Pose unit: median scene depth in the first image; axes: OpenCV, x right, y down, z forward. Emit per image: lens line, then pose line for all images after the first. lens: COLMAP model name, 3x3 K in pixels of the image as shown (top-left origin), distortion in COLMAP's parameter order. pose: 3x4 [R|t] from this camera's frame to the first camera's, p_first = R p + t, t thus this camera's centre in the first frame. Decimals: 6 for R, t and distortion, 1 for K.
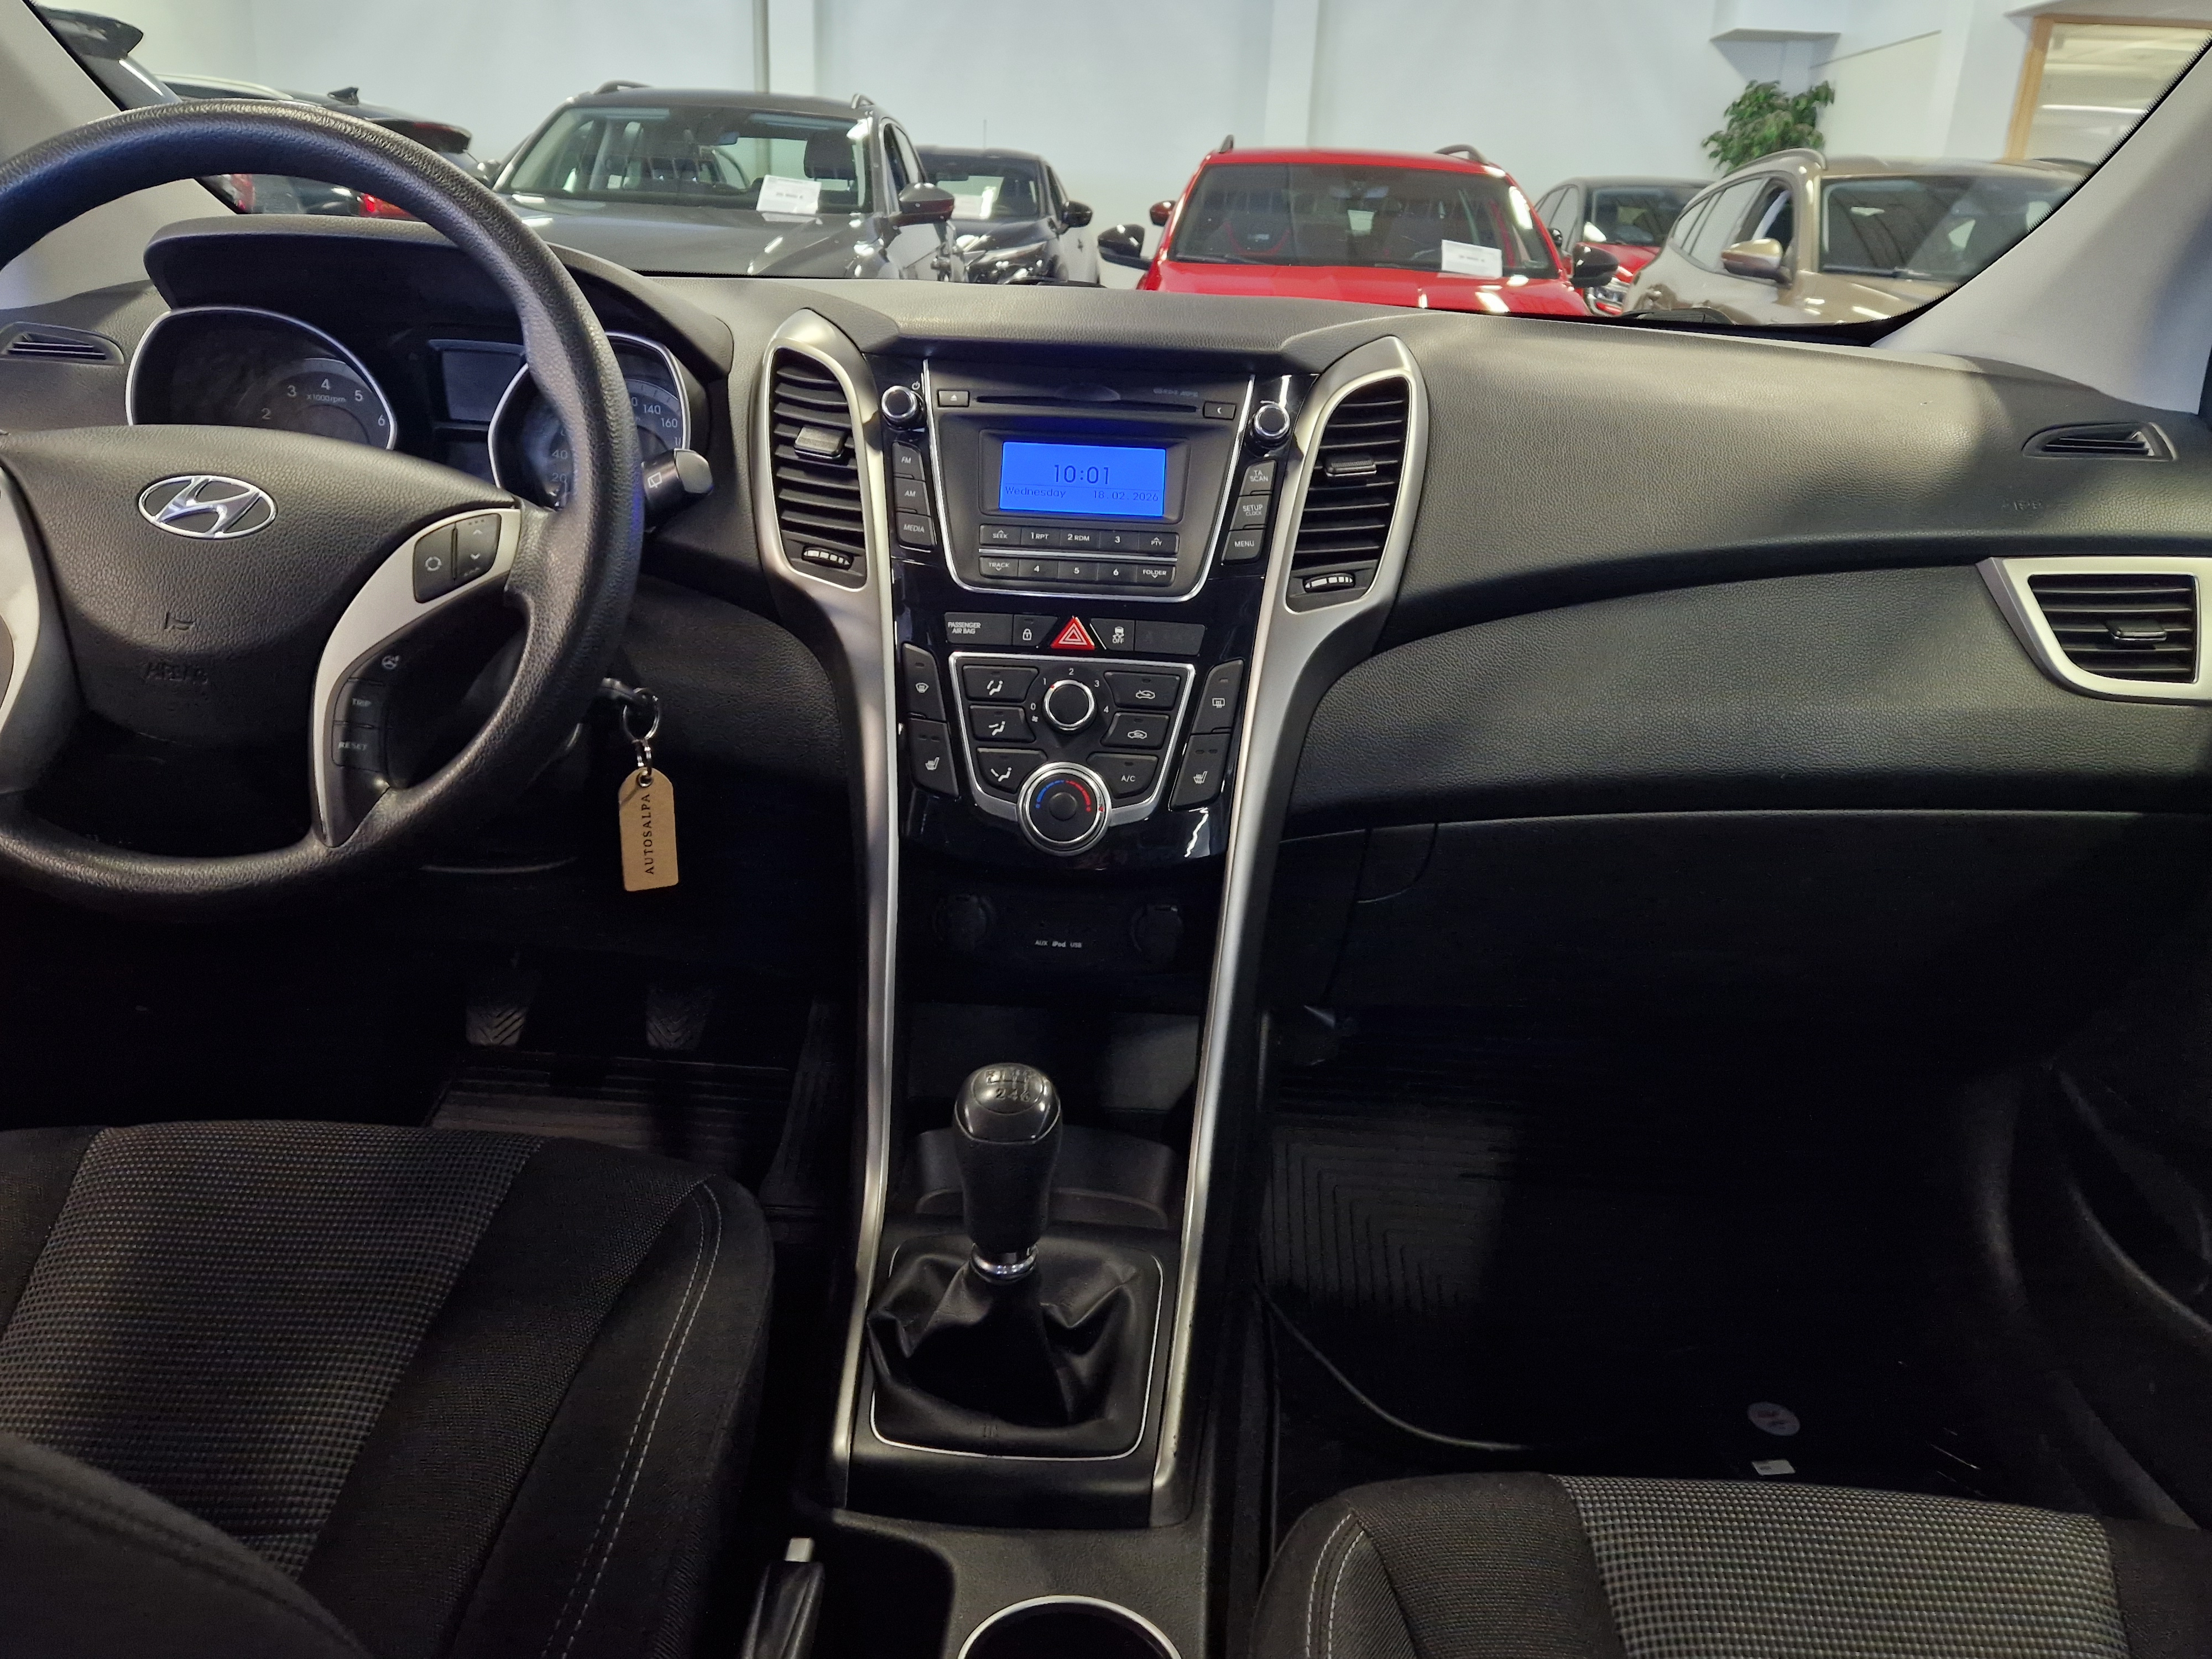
lens RADIAL K [[1653.1, 0, 1106.0], [0, 1653.1, 829.5], [0, 0, 1]] dist [0.014628, -0.001947]
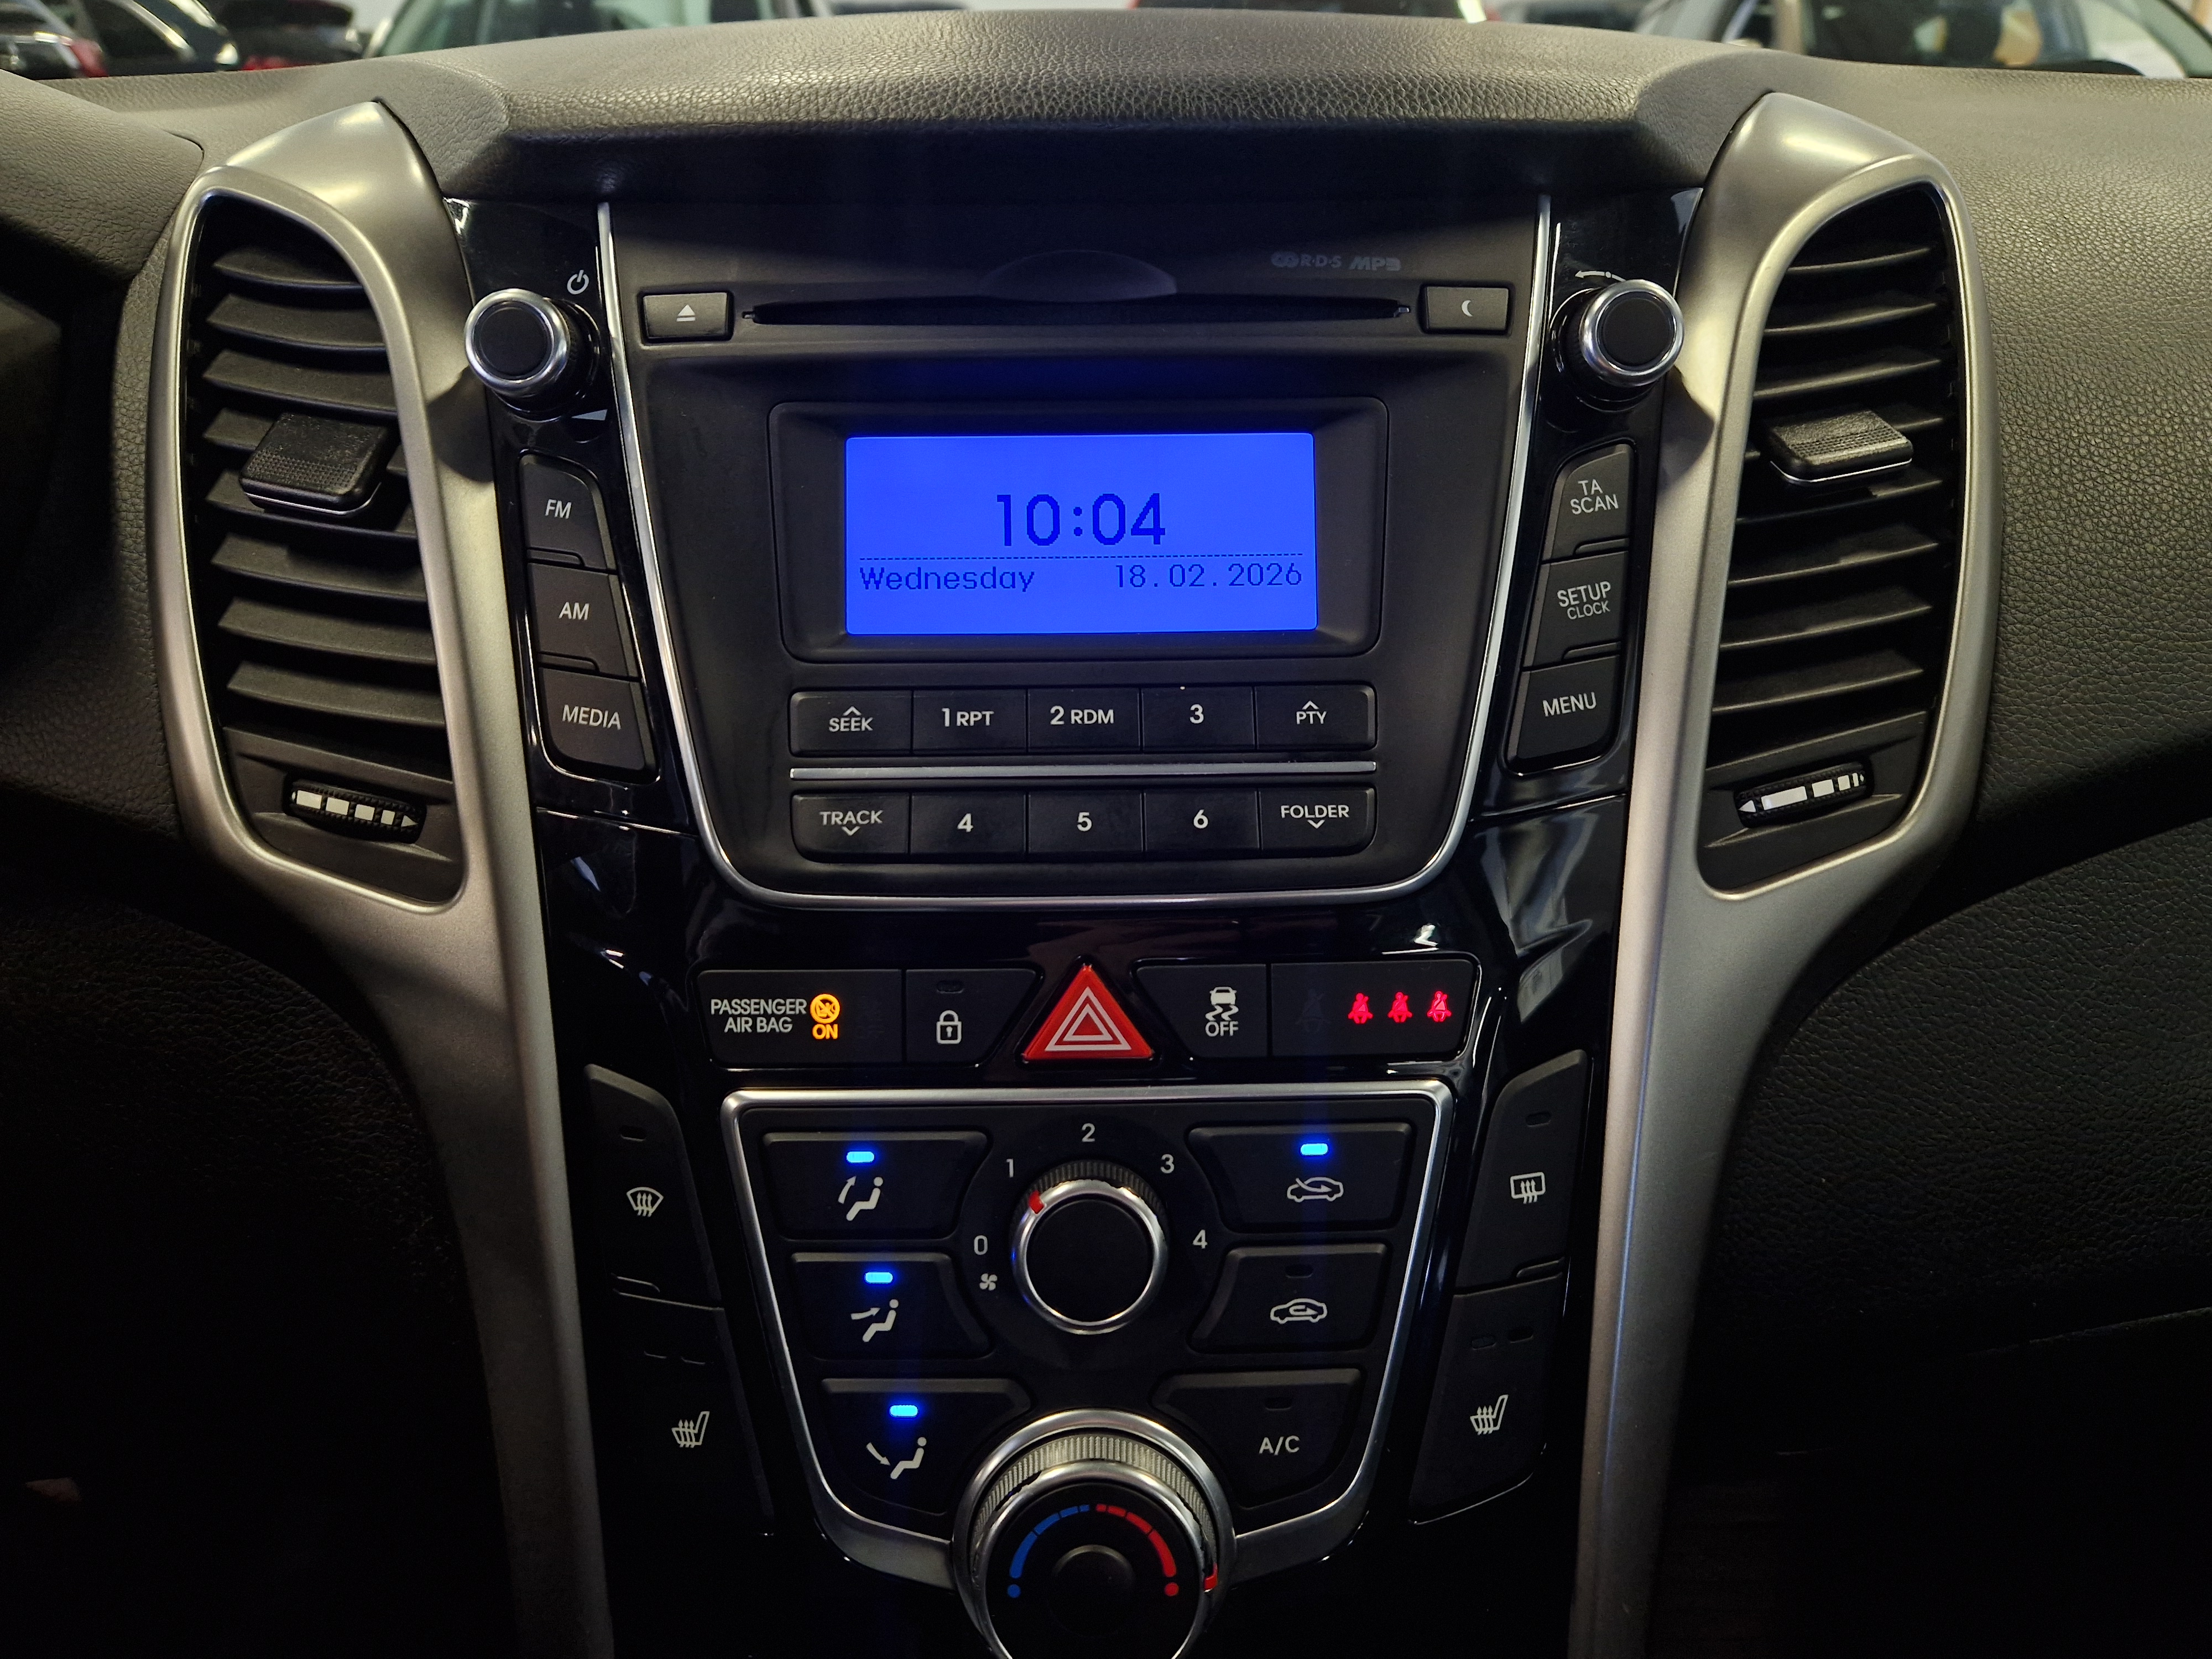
lens RADIAL K [[1496.9, 0, 1116.3], [0, 1496.9, 868.1], [0, 0, 1]] dist [0.069274, -0.000571]
pose [[0.997784, -0.063742, 0.019086, -0.017207], [0.062091, 0.995076, 0.077259, -0.166784], [-0.023917, -0.075902, 0.996828, 0.681784]]
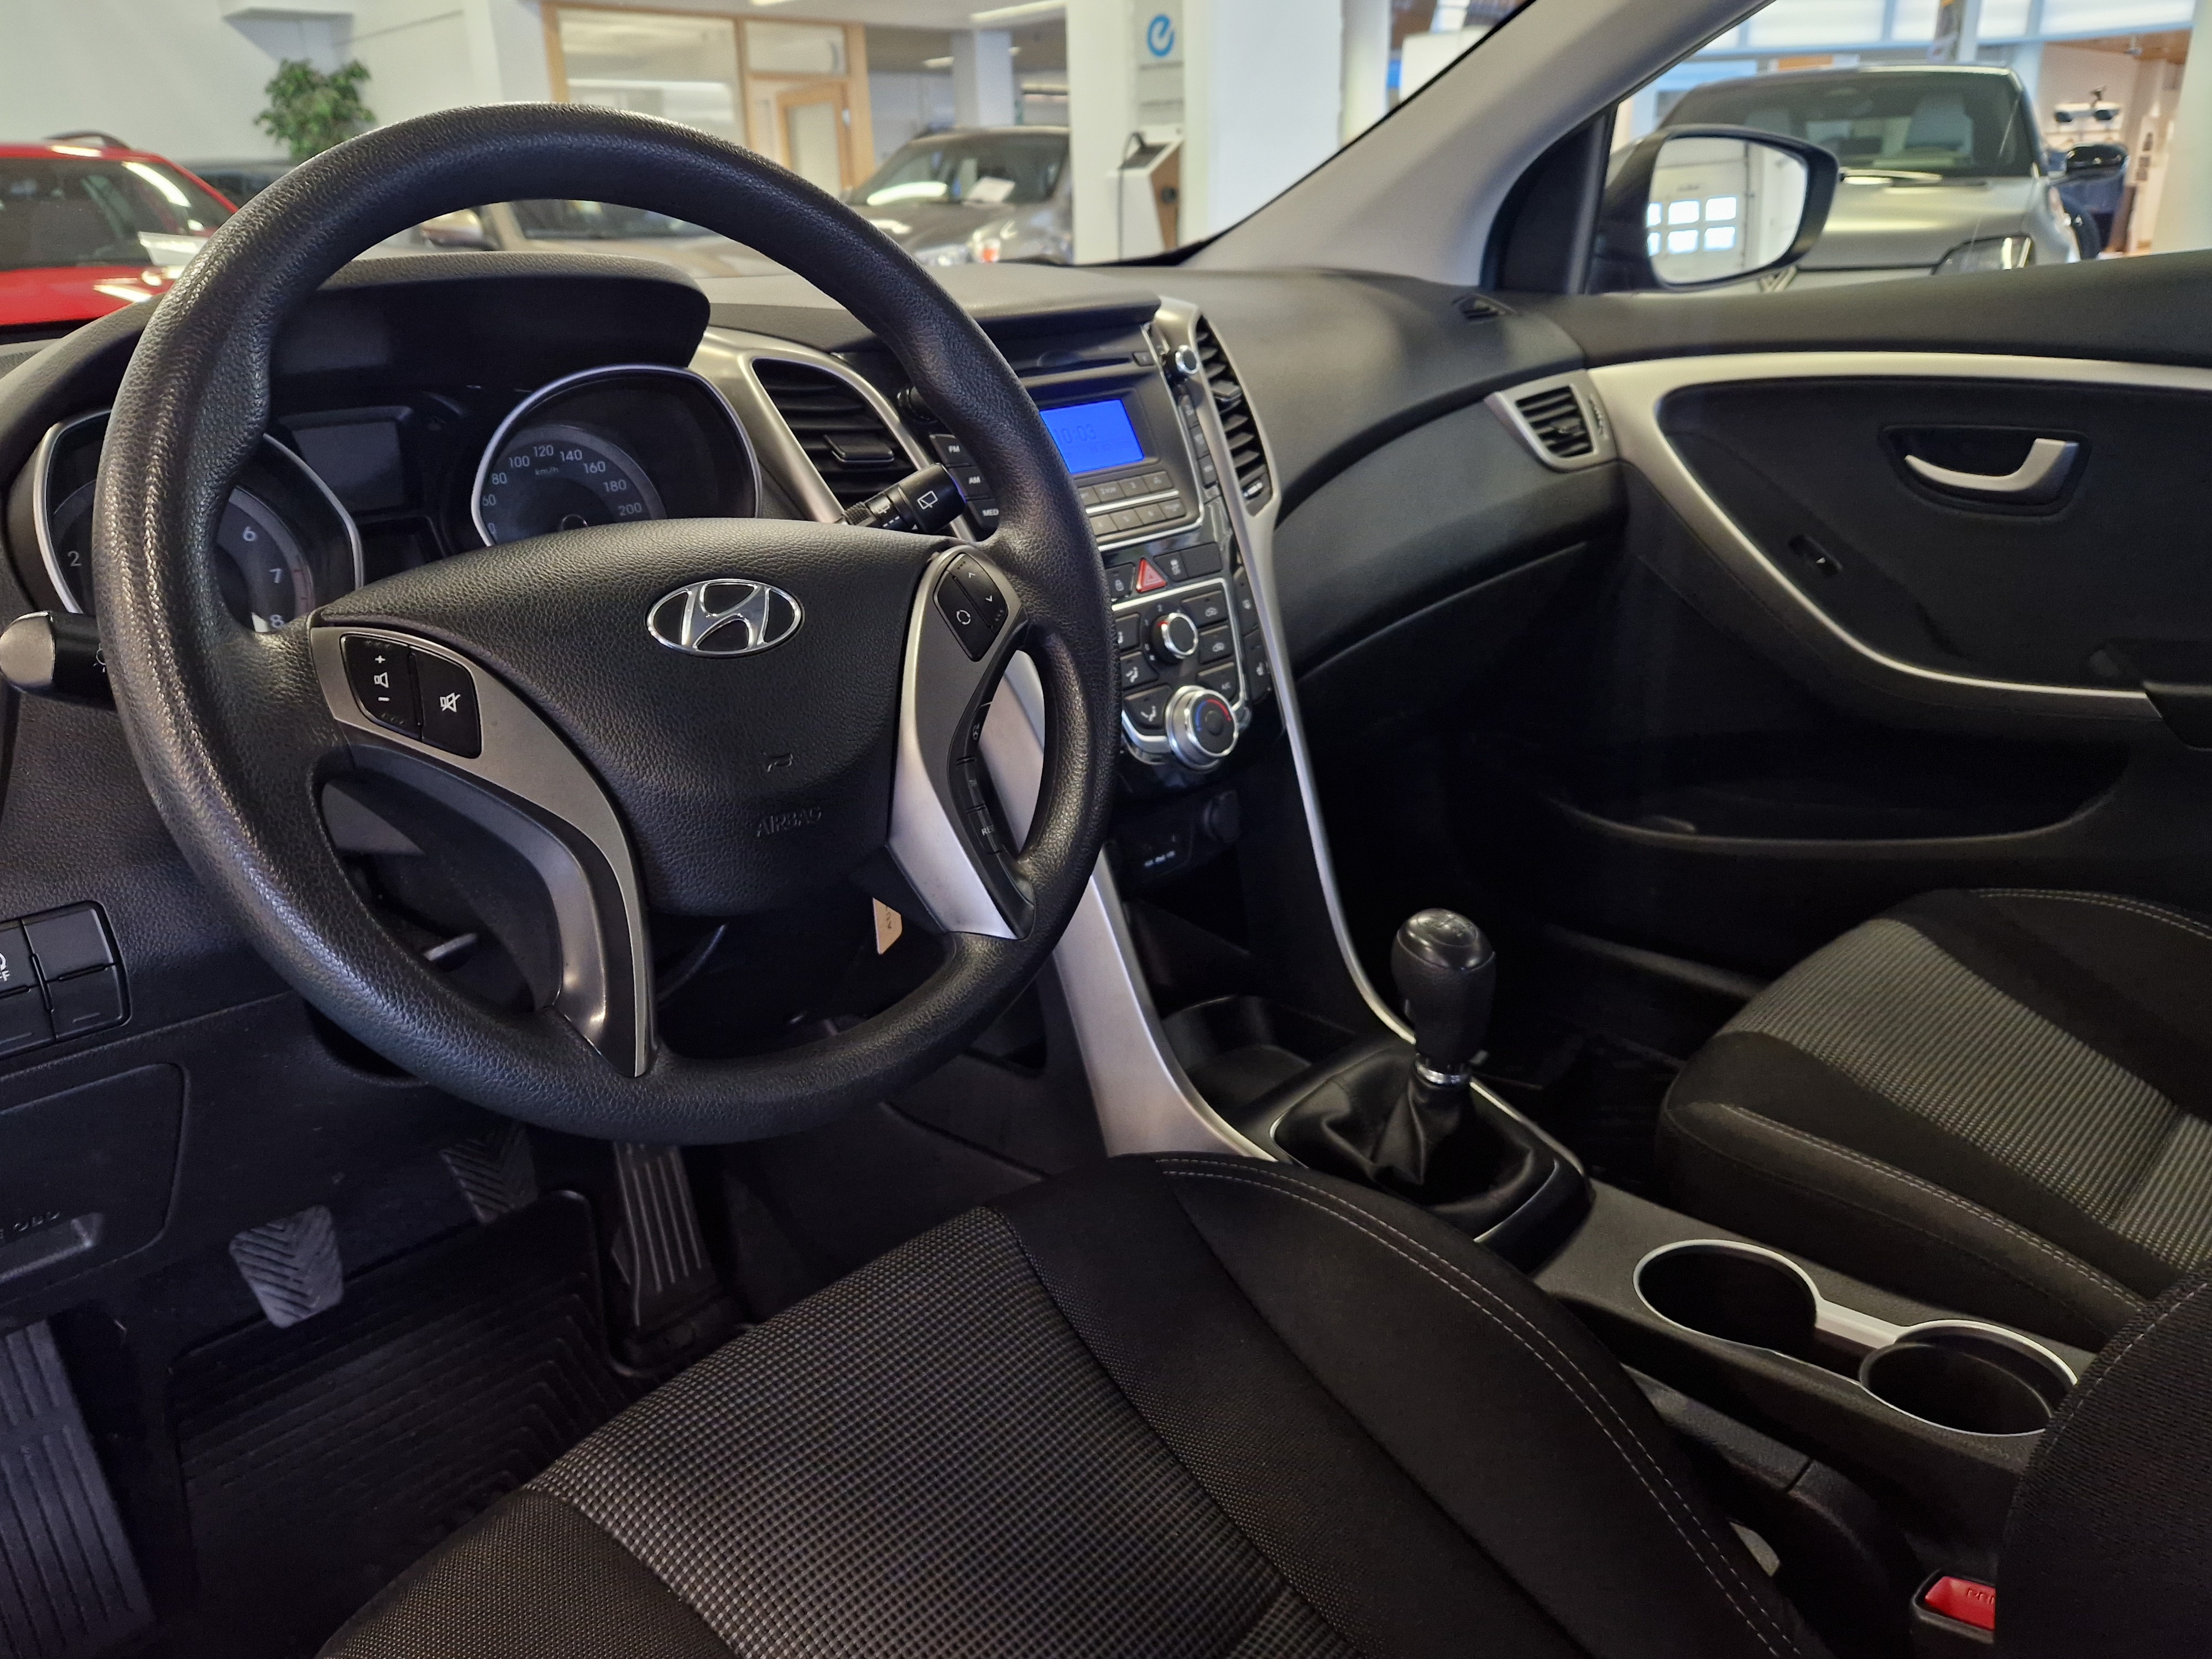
lens RADIAL K [[1510.0, 0, 1106.0], [0, 1510.0, 829.5], [0, 0, 1]] dist [-0.012686, -0.006336]
pose [[0.674273, -0.334269, 0.658499, -0.732003], [0.299660, 0.938826, 0.169731, -0.134429], [-0.674952, 0.082881, 0.733192, 0.293794]]
